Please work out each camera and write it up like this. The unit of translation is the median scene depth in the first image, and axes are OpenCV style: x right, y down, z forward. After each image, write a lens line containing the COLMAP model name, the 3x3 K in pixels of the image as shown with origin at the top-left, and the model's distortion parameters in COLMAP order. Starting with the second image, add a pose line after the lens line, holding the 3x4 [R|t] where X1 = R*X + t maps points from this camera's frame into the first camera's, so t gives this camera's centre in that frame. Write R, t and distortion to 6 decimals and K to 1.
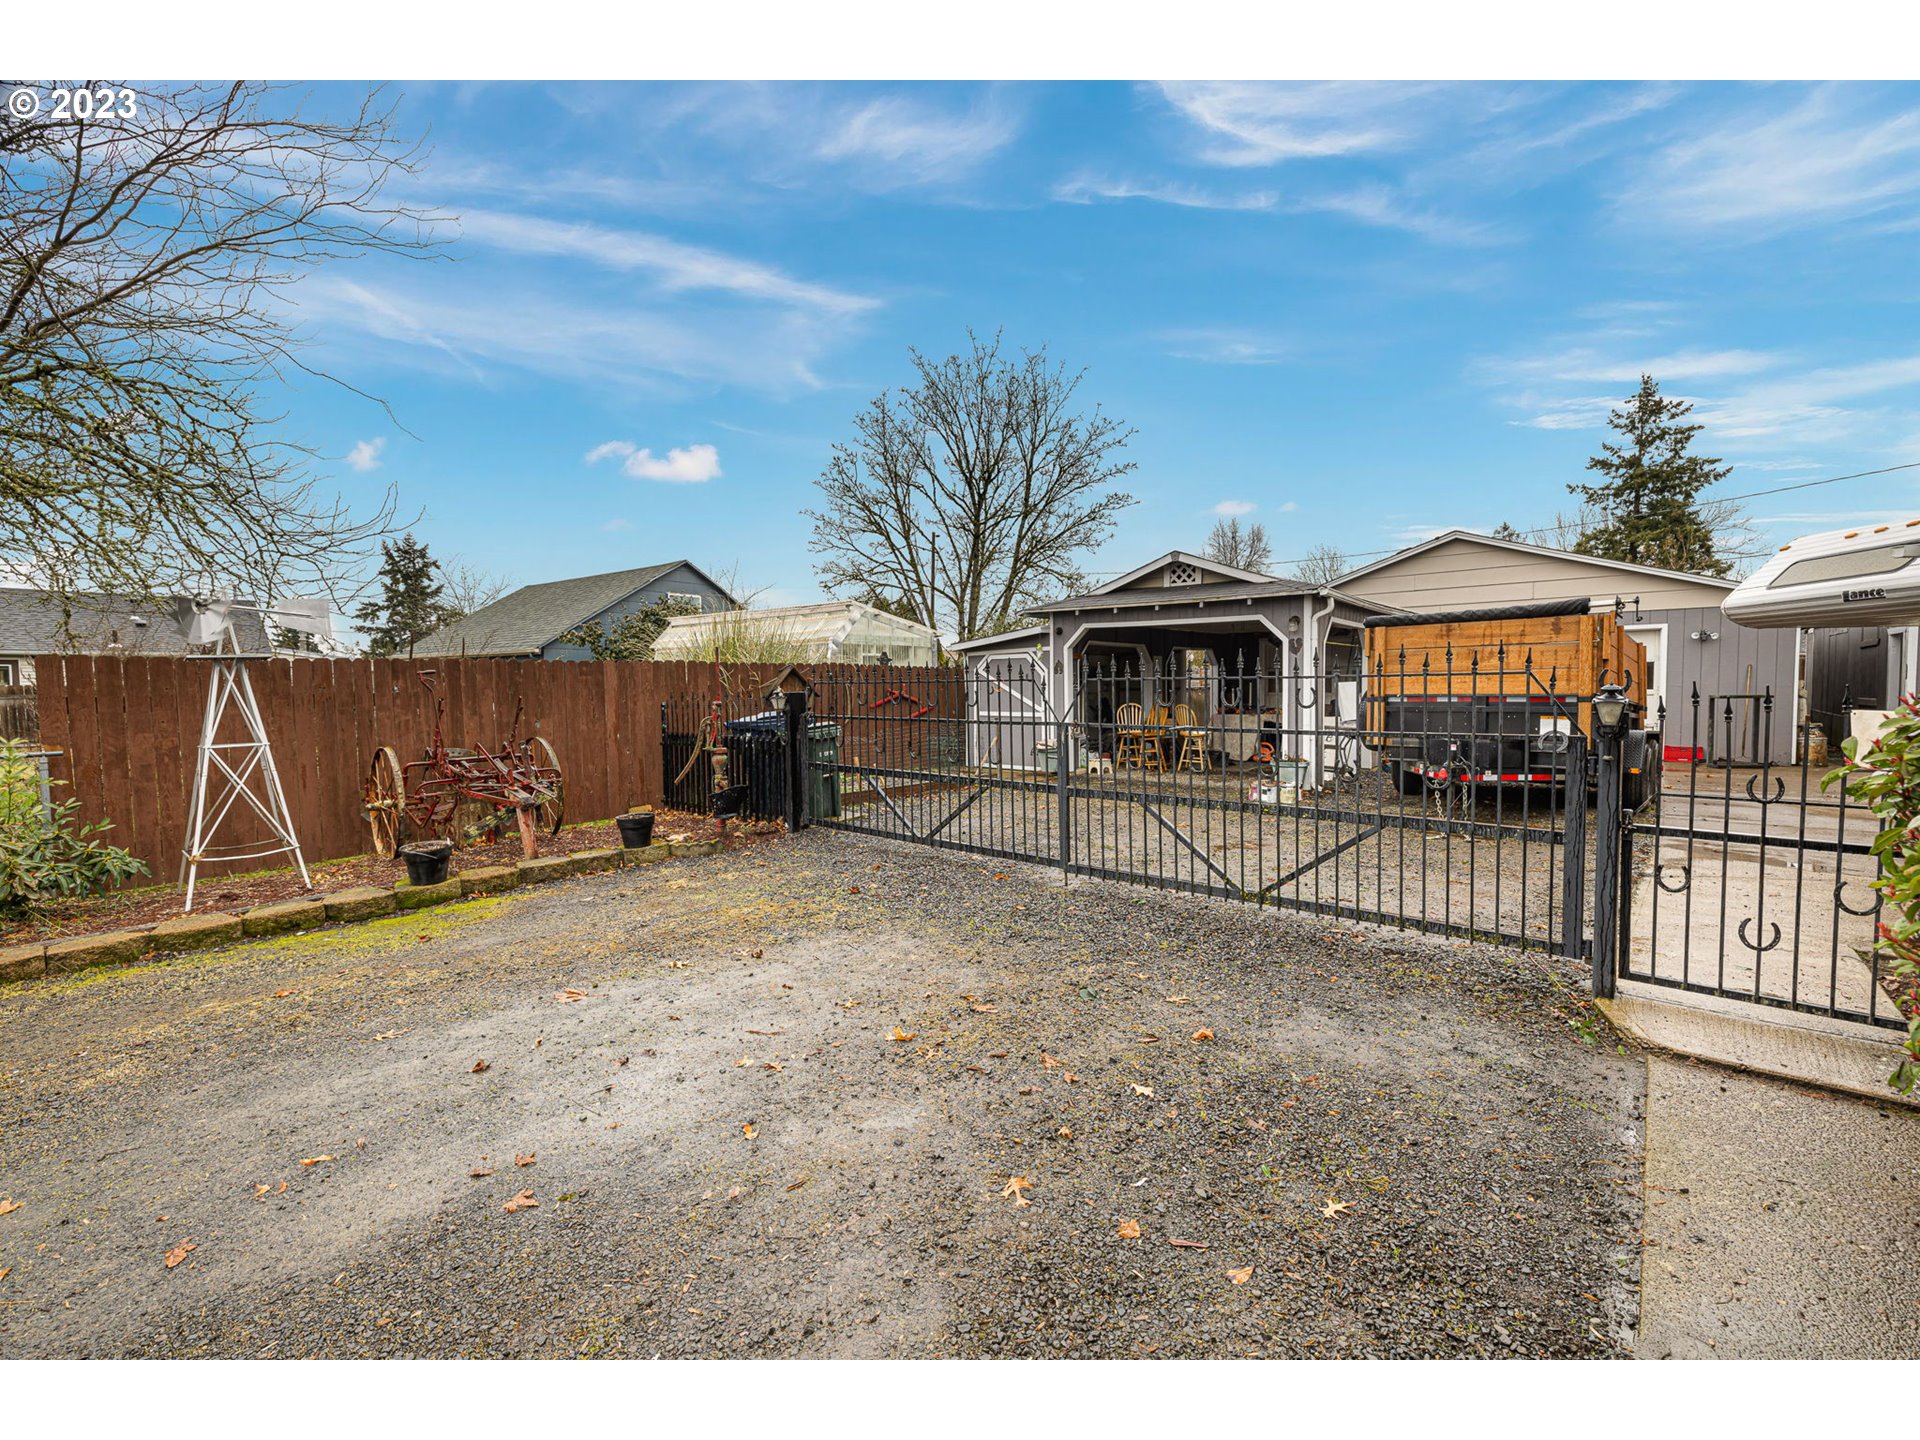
lens RADIAL K [[801.4, 0, 951.0], [0, 801.4, 722.3], [0, 0, 1]] dist [0.001845, 0.000094]
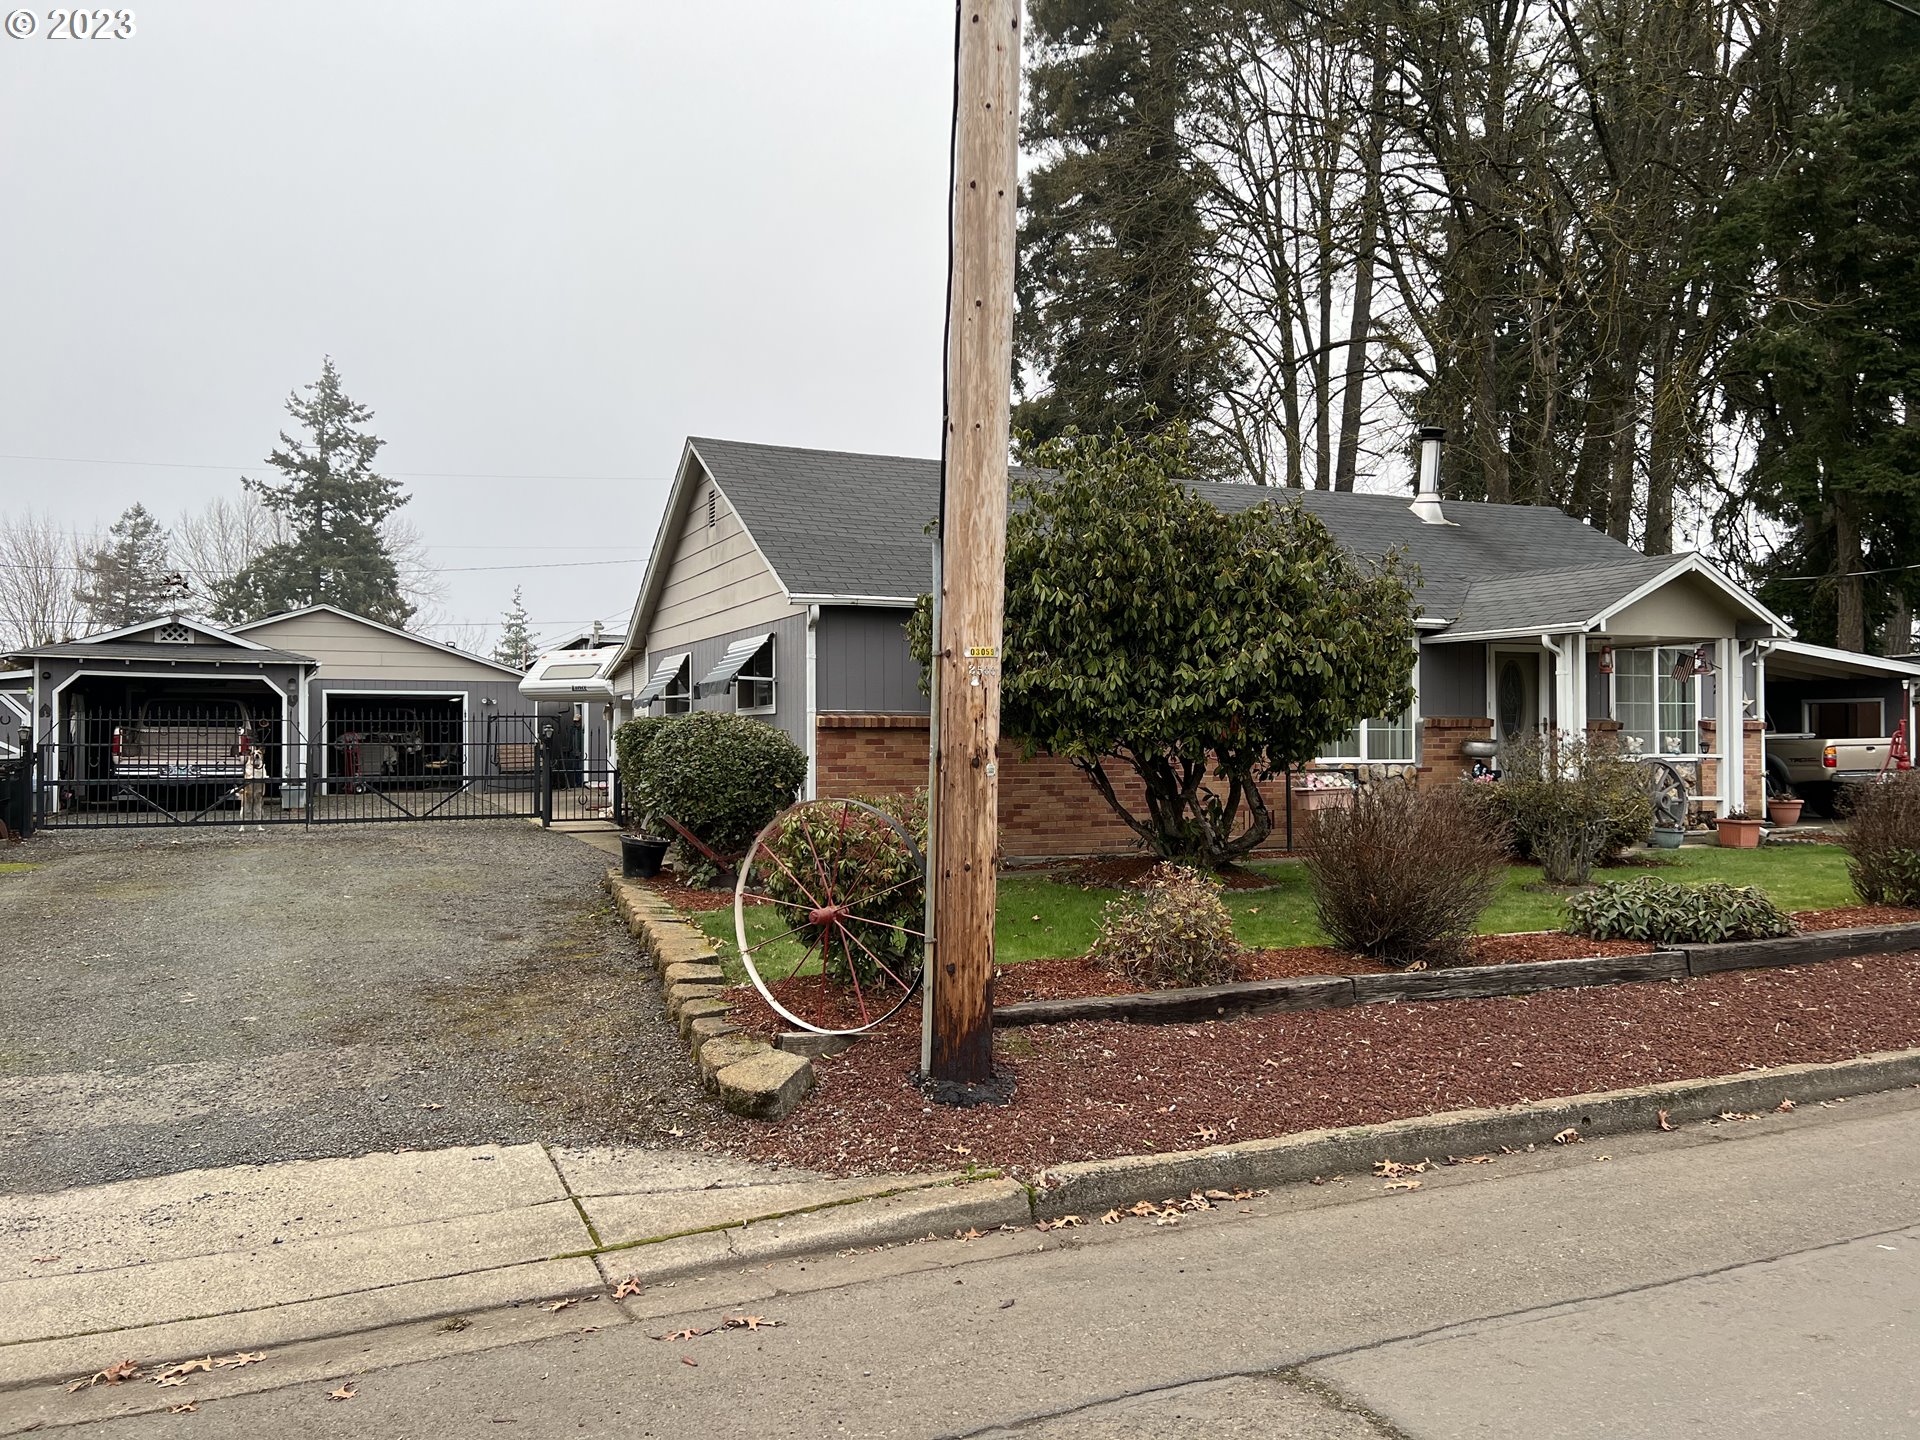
lens RADIAL K [[1376.3, 0, 960.0], [0, 1376.3, 720.0], [0, 0, 1]] dist [-0.016346, -0.006328]
pose [[0.397682, 0.020837, 0.917287, -1.059154], [0.044733, 0.998113, -0.042066, 0.071476], [-0.916432, 0.057762, 0.396000, -0.797312]]
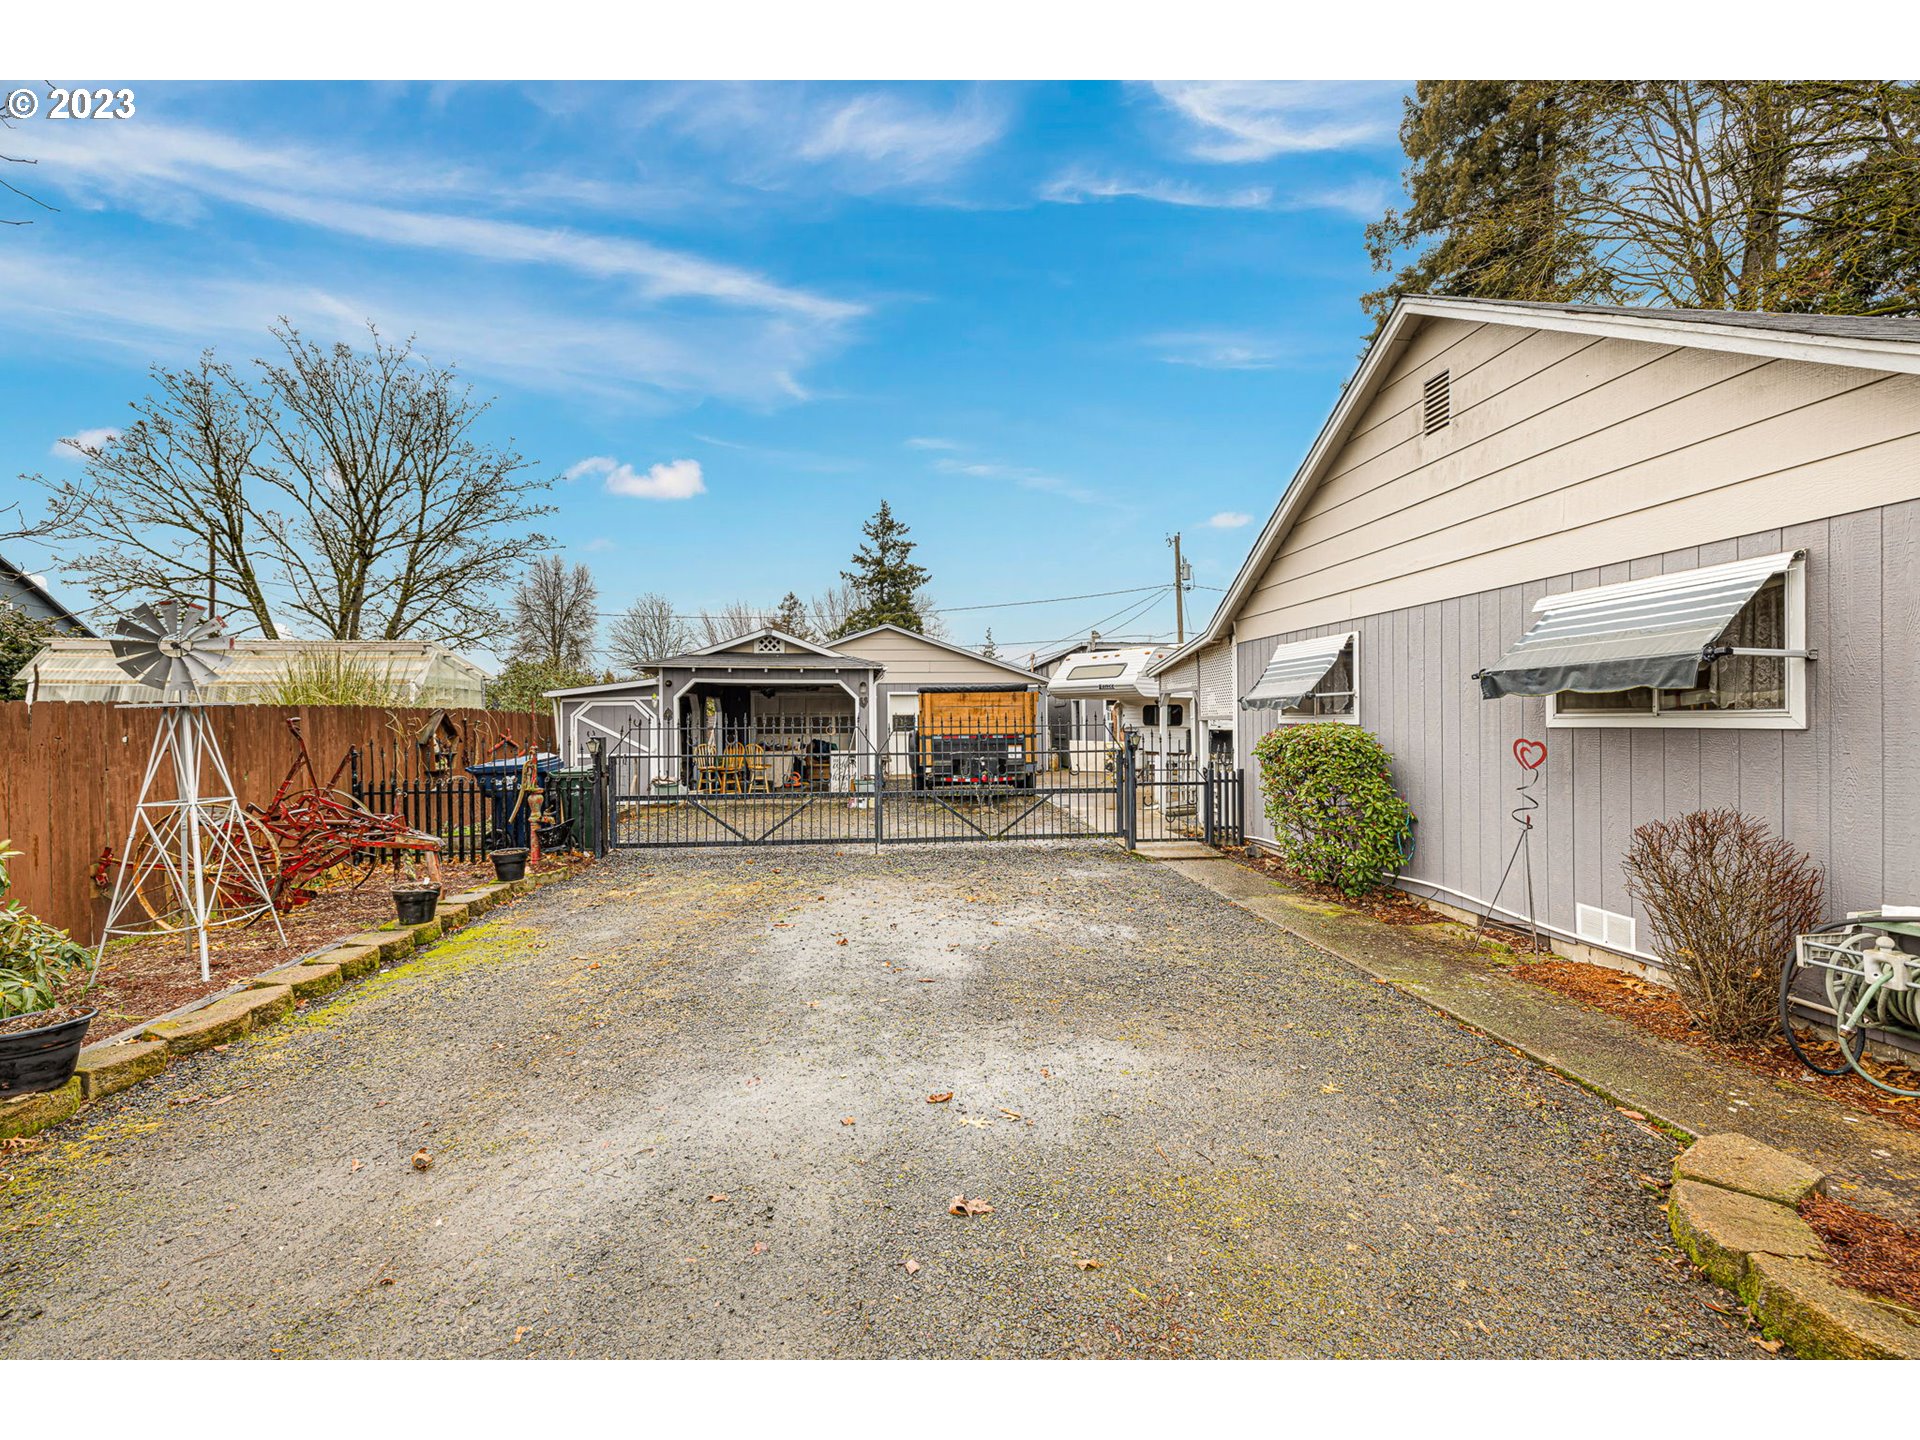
lens RADIAL K [[808.5, 0, 956.0], [0, 808.5, 720.1], [0, 0, 1]] dist [0.001533, 0.000235]
pose [[0.685361, 0.003440, 0.728196, -0.470083], [0.036127, 0.998597, -0.038719, 0.001533], [-0.727307, 0.052844, 0.684275, -0.125369]]
